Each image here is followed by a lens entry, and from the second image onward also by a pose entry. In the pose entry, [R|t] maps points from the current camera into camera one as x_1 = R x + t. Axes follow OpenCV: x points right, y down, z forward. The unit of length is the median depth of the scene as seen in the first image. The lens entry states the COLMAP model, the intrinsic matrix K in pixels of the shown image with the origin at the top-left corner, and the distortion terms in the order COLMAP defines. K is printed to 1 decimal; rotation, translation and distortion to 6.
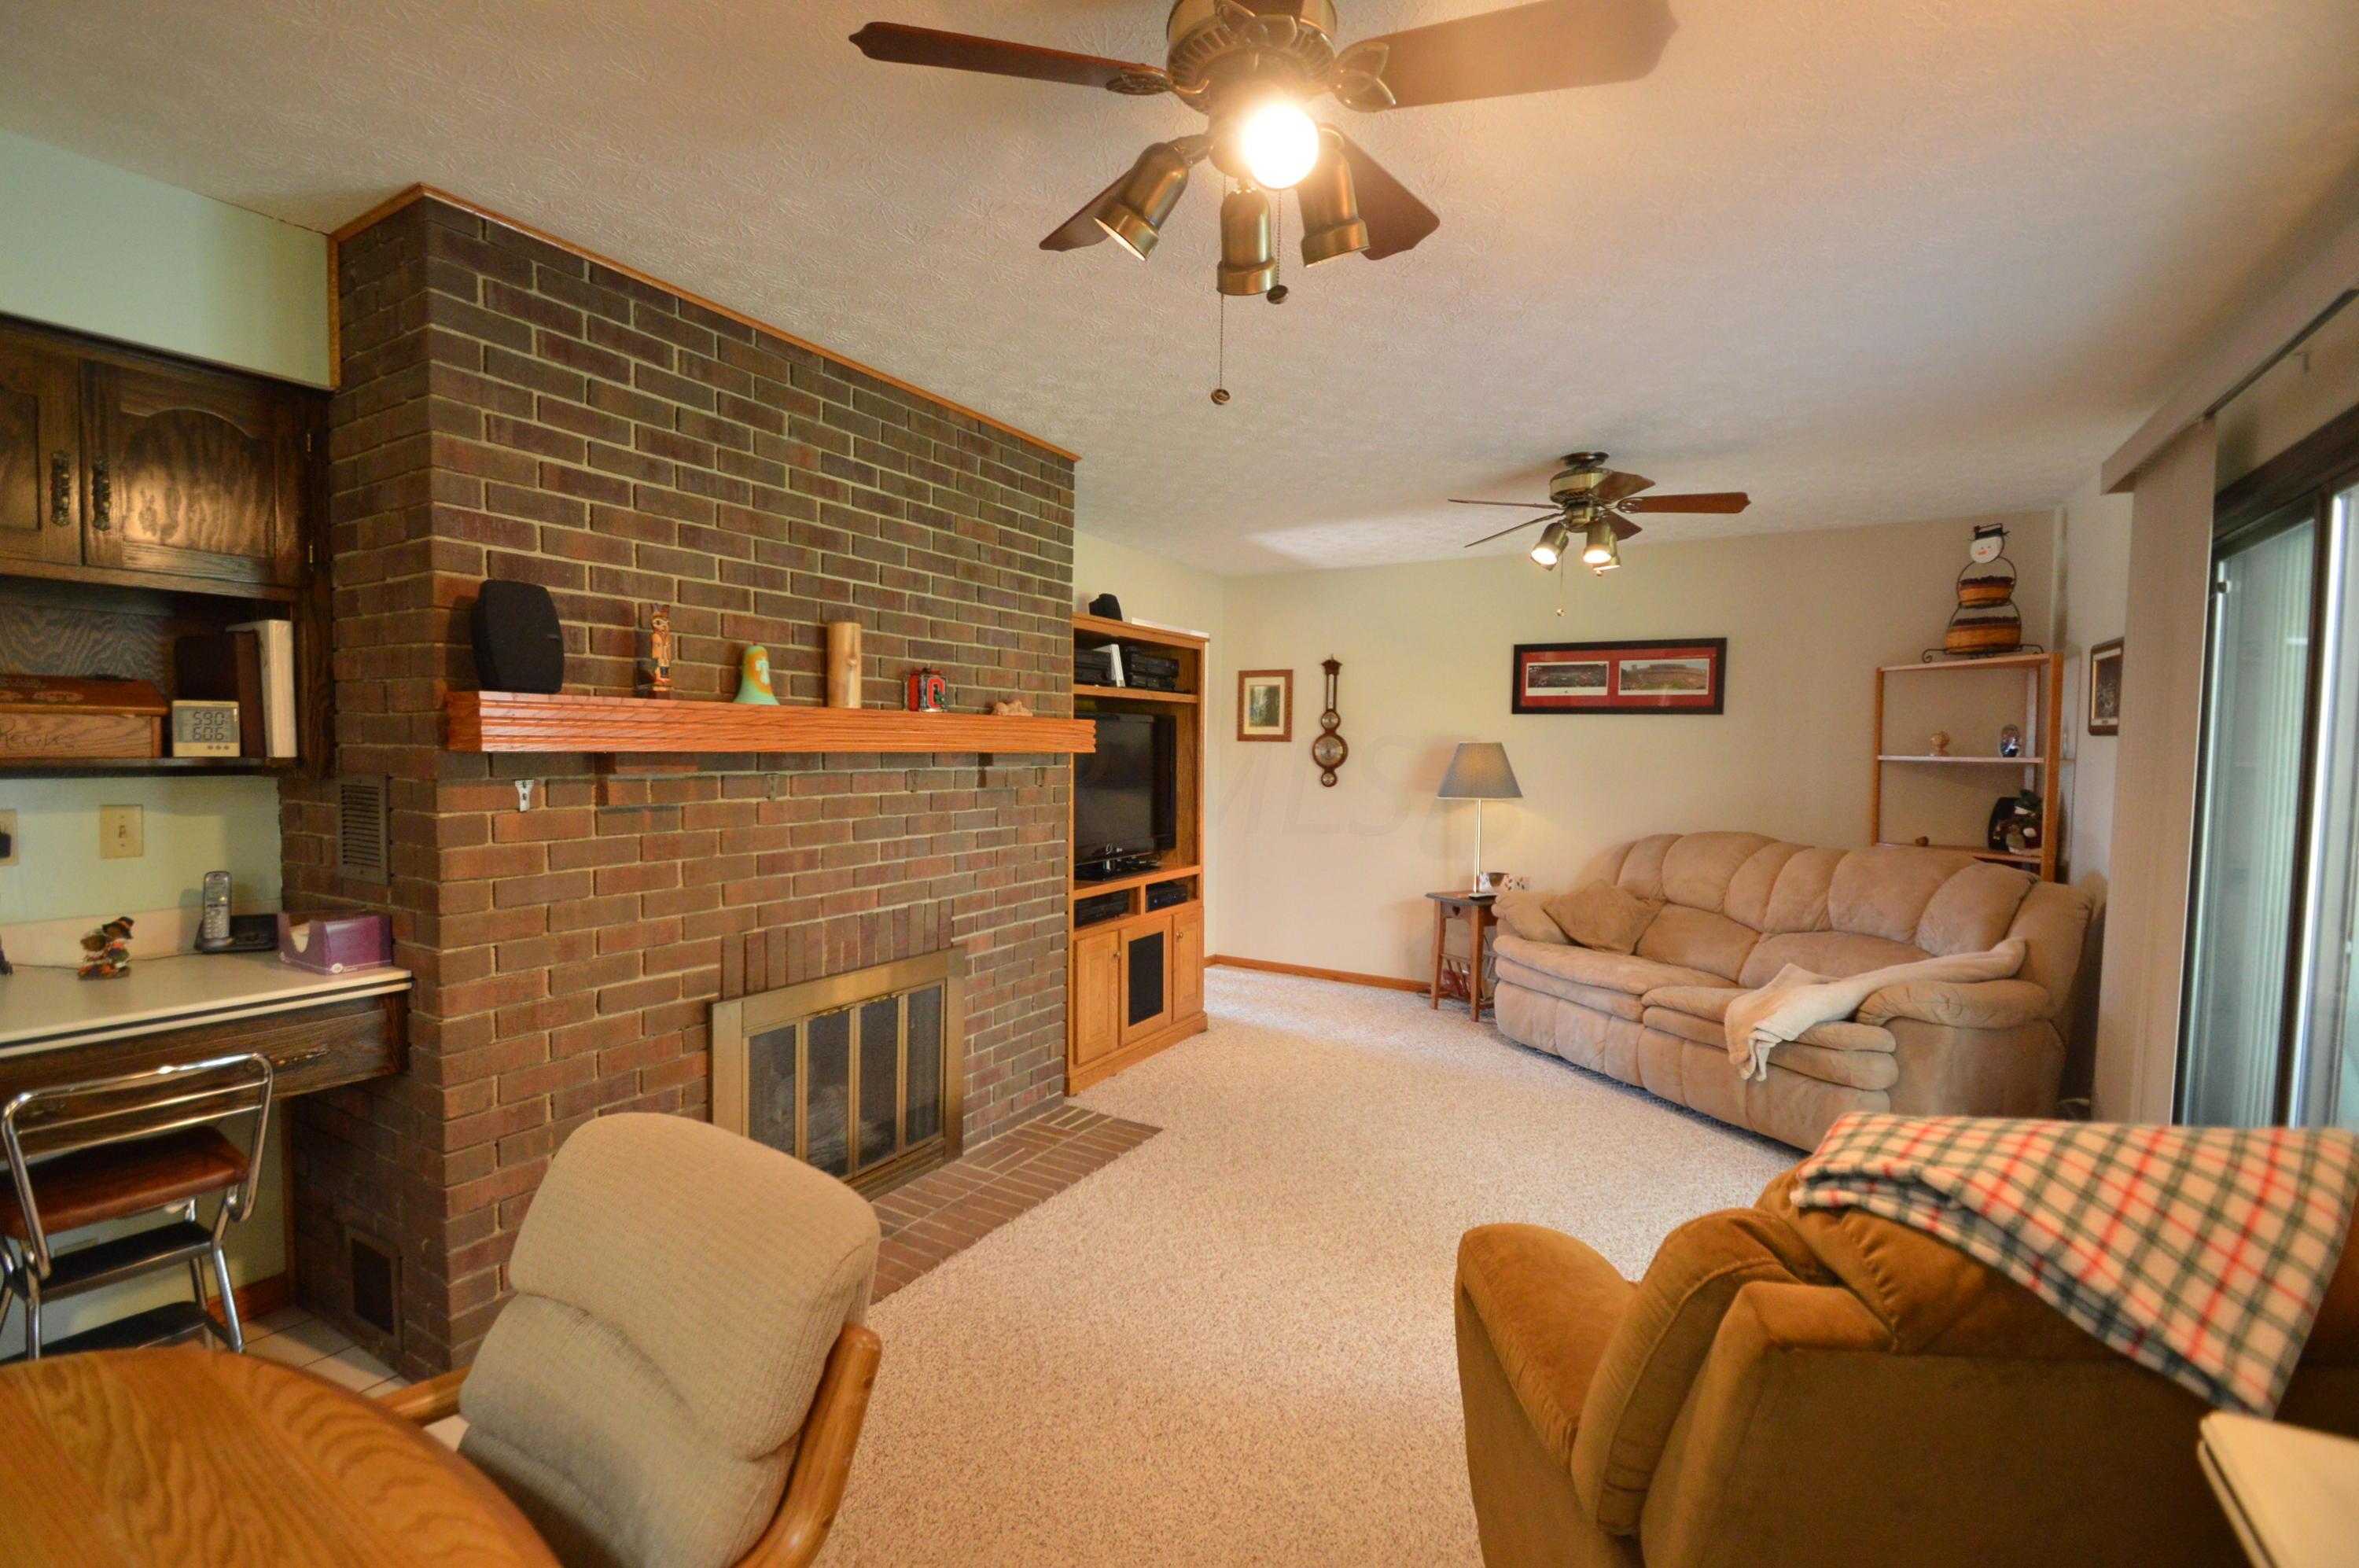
lens RADIAL K [[1044.7, 0, 1175.8], [0, 1044.7, 788.6], [0, 0, 1]] dist [0.001069, -0.005033]
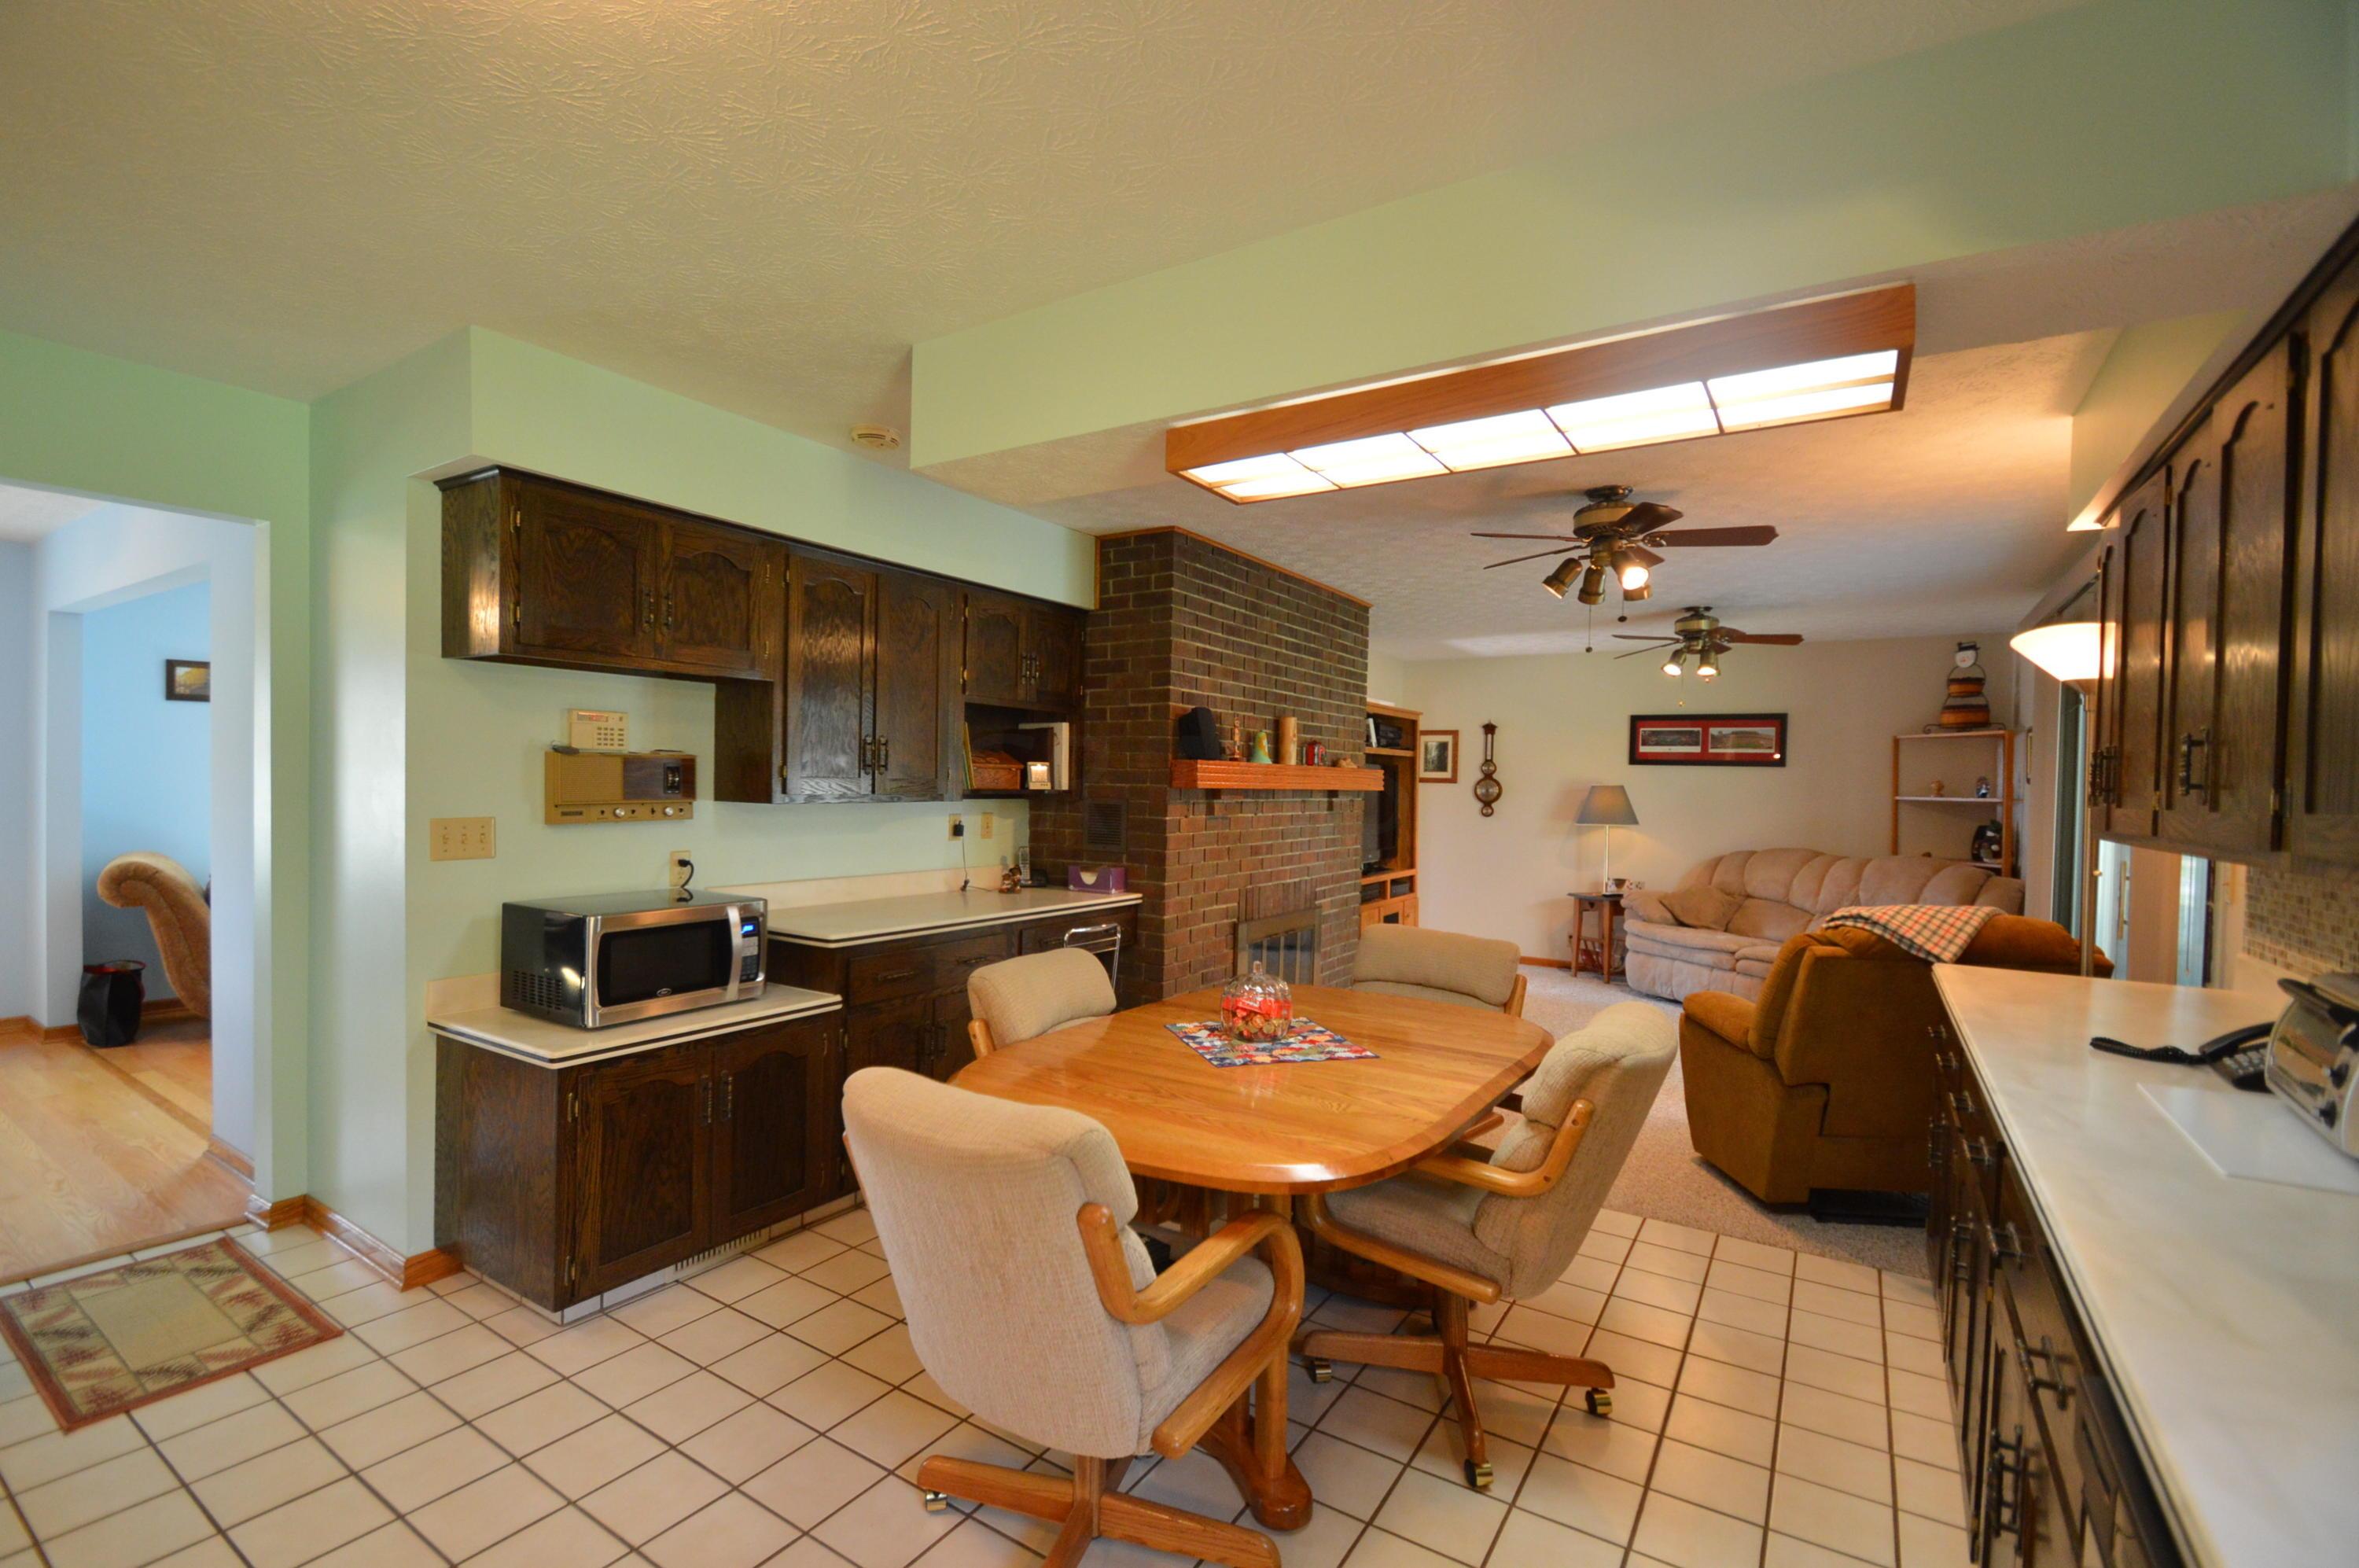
lens RADIAL K [[1044.7, 0, 1169.8], [0, 1044.7, 789.2], [0, 0, 1]] dist [0.001069, -0.005033]
pose [[0.999097, 0.007172, -0.041869, -0.304807], [-0.008678, 0.999318, -0.035900, 0.021321], [0.041583, 0.036231, 0.998478, -0.545815]]
